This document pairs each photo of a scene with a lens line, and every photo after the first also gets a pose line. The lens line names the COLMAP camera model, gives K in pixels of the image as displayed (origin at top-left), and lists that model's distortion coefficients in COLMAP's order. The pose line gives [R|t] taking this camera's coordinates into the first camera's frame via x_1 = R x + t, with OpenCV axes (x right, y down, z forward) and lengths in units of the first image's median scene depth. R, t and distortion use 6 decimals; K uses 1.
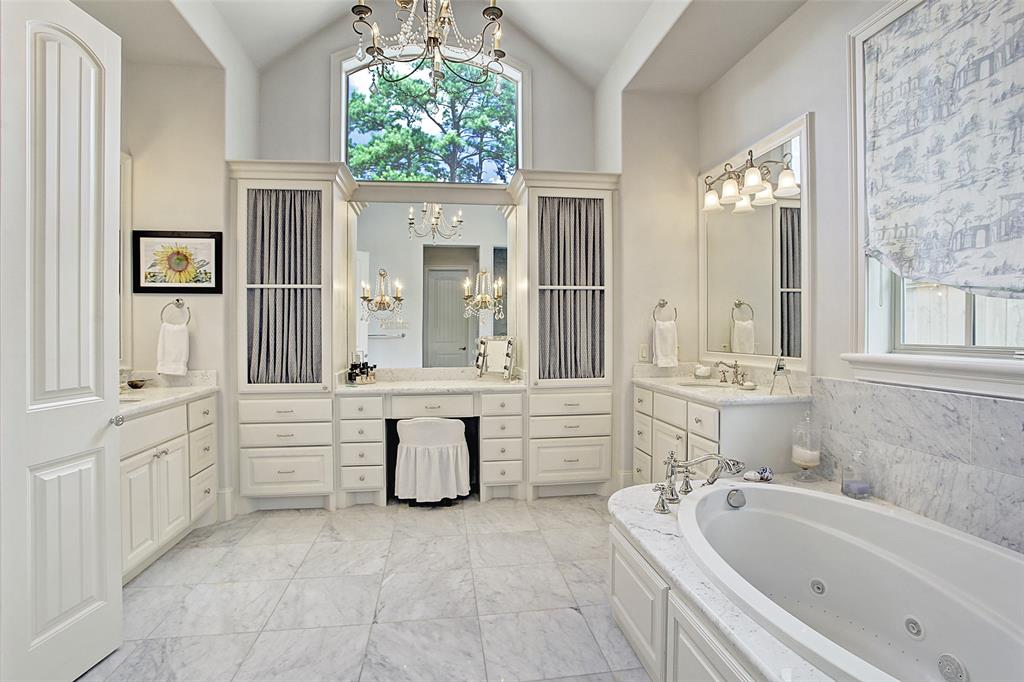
lens RADIAL K [[509.2, 0, 517.0], [0, 509.2, 337.2], [0, 0, 1]] dist [-0.075974, 0.028499]
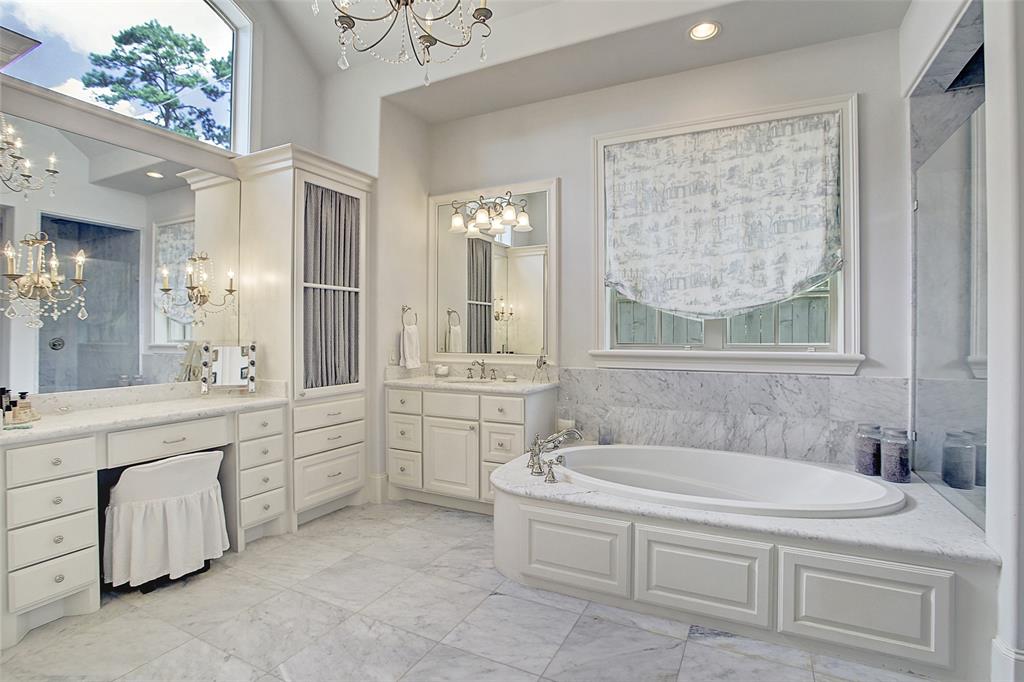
lens RADIAL K [[494.6, 0, 523.0], [0, 494.6, 331.9], [0, 0, 1]] dist [-0.090119, 0.035934]
pose [[0.568812, 0.008105, 0.822428, -0.465980], [0.007059, 0.999866, -0.014736, -0.001090], [-0.822437, 0.014188, 0.568679, 0.232958]]
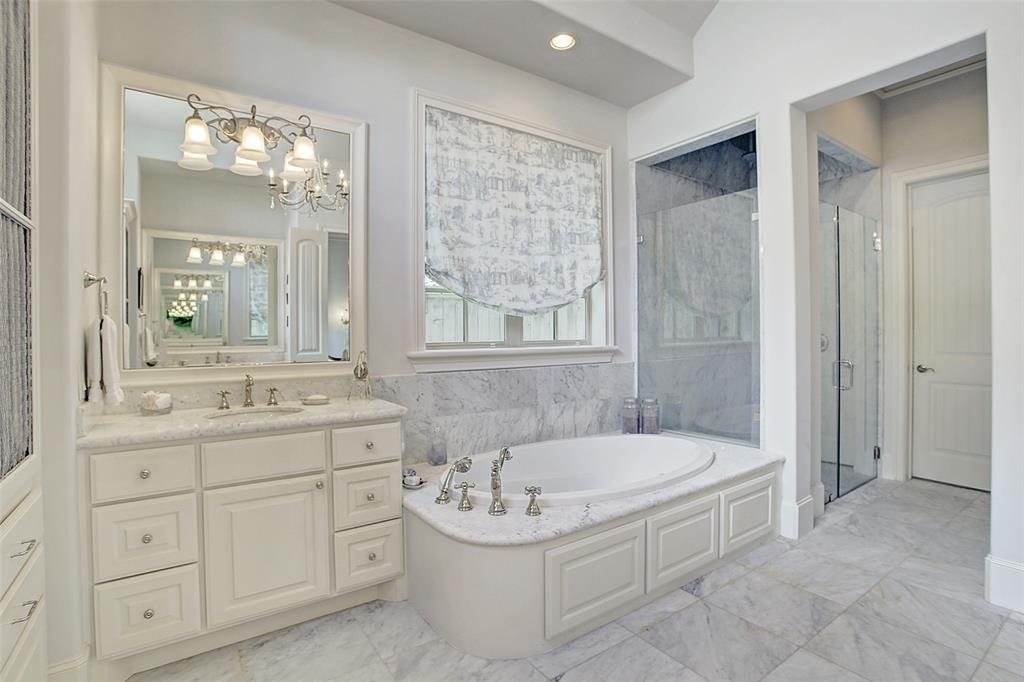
lens RADIAL K [[494.6, 0, 523.0], [0, 494.6, 331.9], [0, 0, 1]] dist [-0.090119, 0.035934]
pose [[-0.448450, 0.007663, 0.893775, -0.356620], [0.020690, 0.999784, 0.001809, -0.008148], [-0.893568, 0.019304, -0.448512, 0.911005]]
